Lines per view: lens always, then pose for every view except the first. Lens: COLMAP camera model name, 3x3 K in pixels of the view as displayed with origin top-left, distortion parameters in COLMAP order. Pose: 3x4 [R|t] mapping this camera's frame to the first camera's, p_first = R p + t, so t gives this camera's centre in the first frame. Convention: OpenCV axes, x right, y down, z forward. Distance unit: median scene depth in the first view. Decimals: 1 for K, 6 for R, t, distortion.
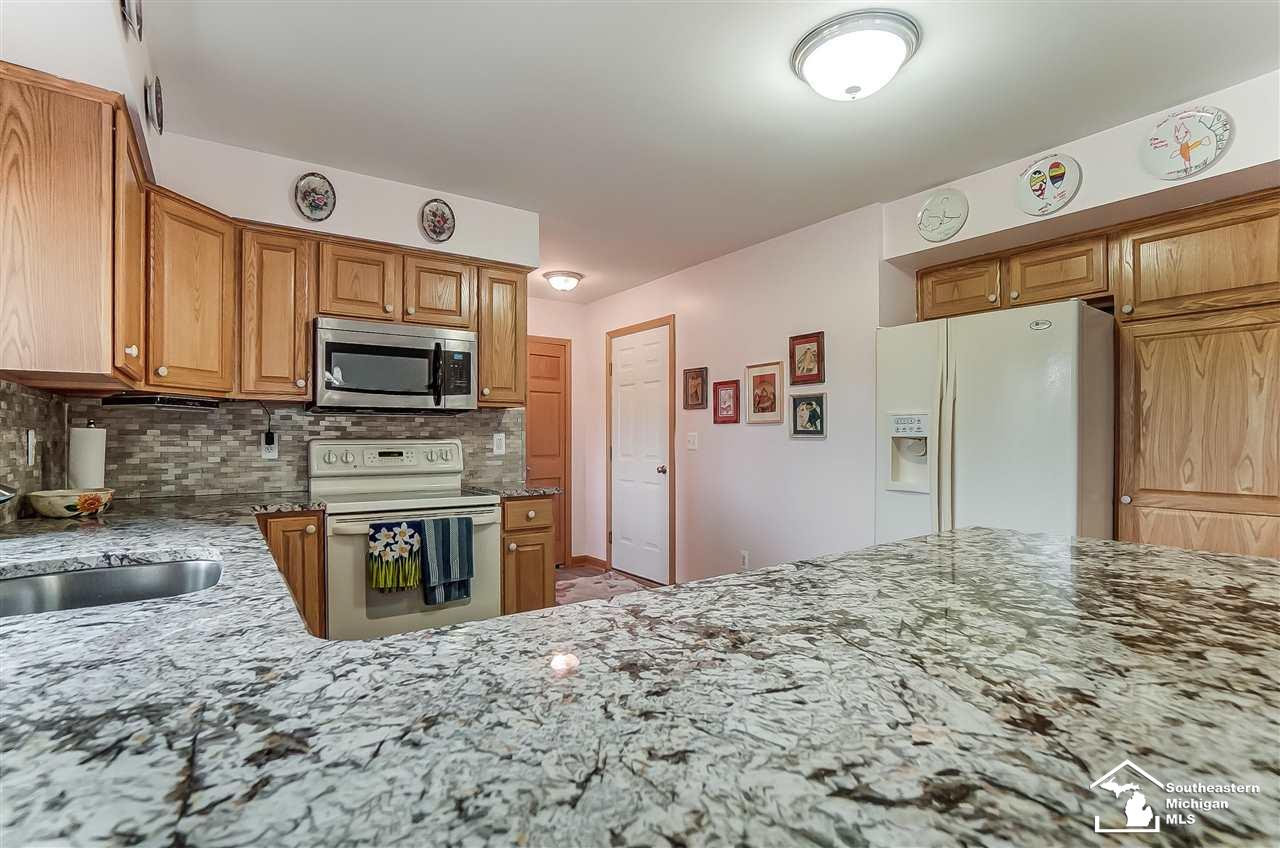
lens RADIAL K [[620.6, 0, 639.9], [0, 620.6, 433.7], [0, 0, 1]] dist [0.000416, -0.000003]
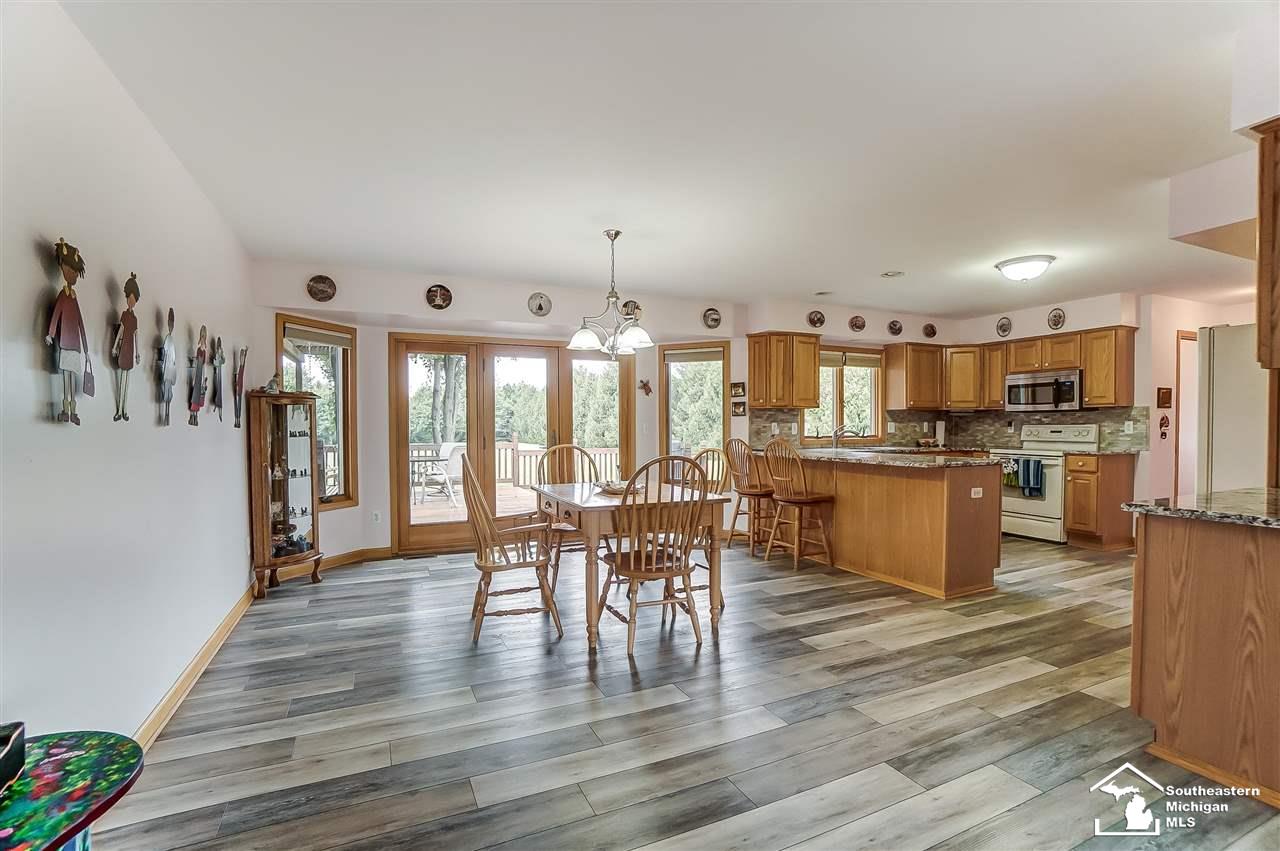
lens RADIAL K [[568.7, 0, 640.2], [0, 568.7, 430.0], [0, 0, 1]] dist [-0.003087, -0.000281]
pose [[-0.162505, 0.010827, -0.986648, 1.823929], [0.007409, 0.999925, 0.009752, -0.001931], [0.986680, -0.005726, -0.162573, -0.066506]]
